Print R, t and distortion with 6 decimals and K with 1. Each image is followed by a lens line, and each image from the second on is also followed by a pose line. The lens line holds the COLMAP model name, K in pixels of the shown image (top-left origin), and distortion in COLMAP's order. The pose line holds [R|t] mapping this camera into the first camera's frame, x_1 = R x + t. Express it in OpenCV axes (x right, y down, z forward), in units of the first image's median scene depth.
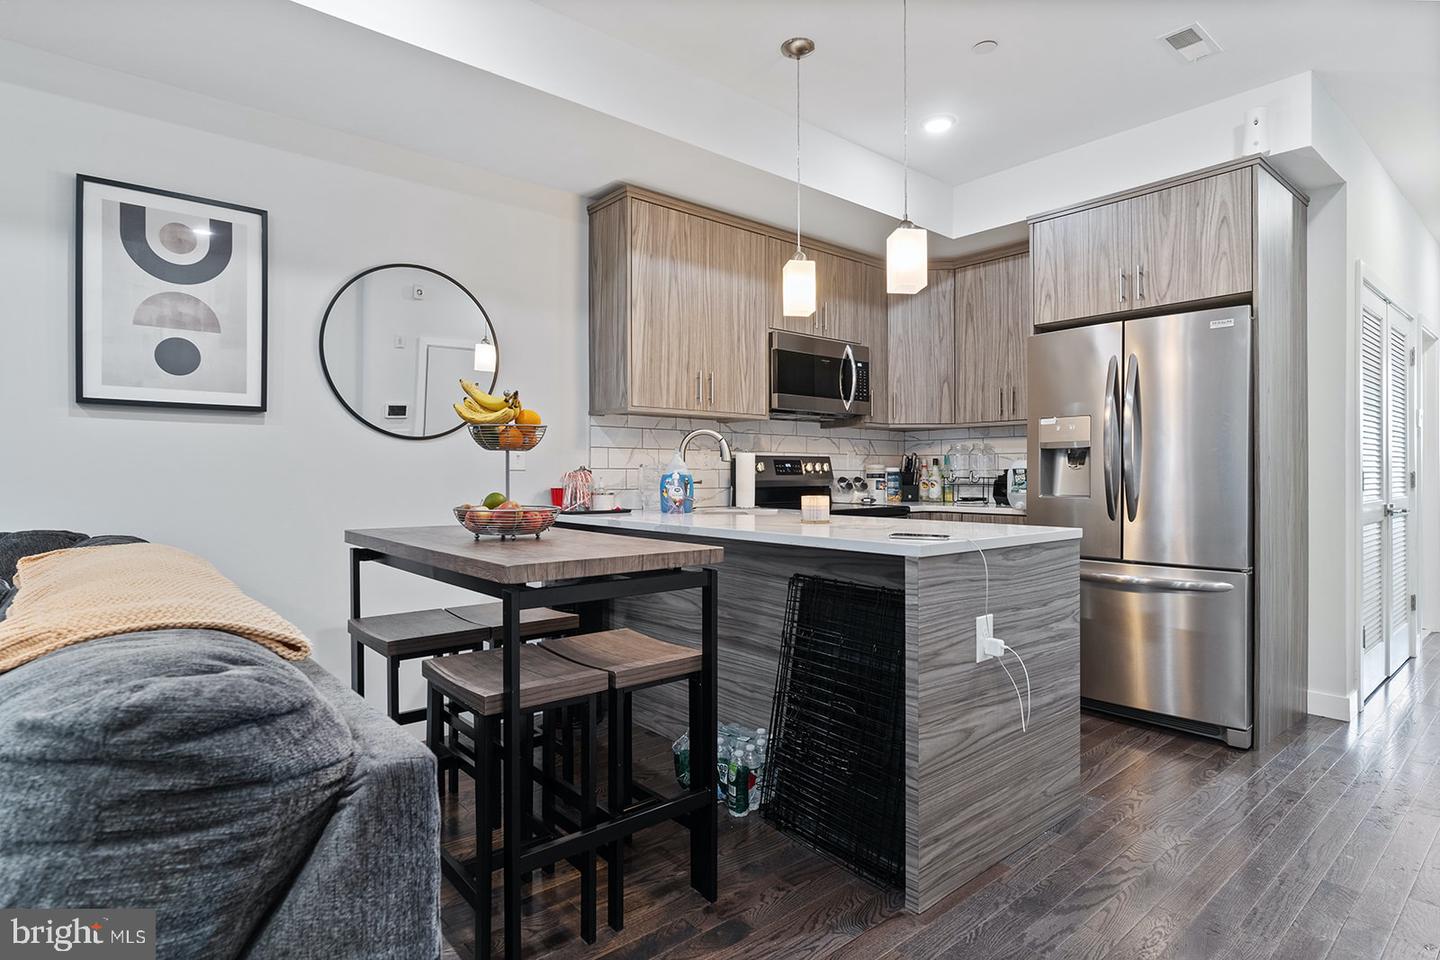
lens RADIAL K [[755.5, 0, 711.1], [0, 755.5, 474.5], [0, 0, 1]] dist [-0.005980, 0.003844]
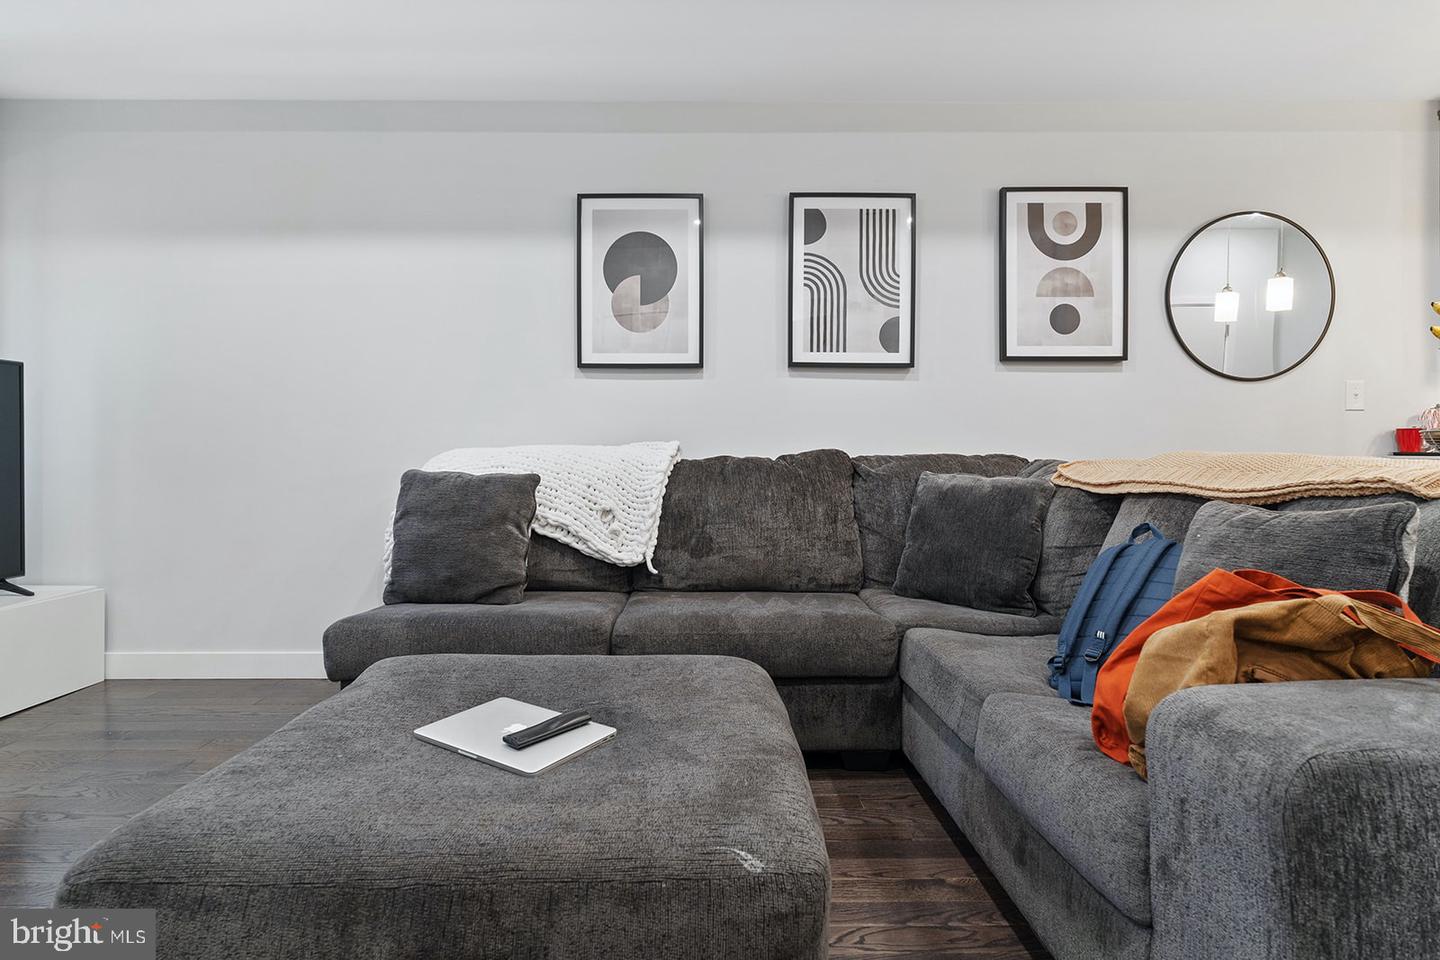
lens RADIAL K [[755.5, 0, 750.3], [0, 755.5, 454.9], [0, 0, 1]] dist [-0.005980, 0.003844]
pose [[0.778426, 0.019157, -0.627444, -0.261671], [0.004324, 0.999347, 0.035877, 0.016751], [0.627722, -0.030641, 0.777834, -0.245554]]
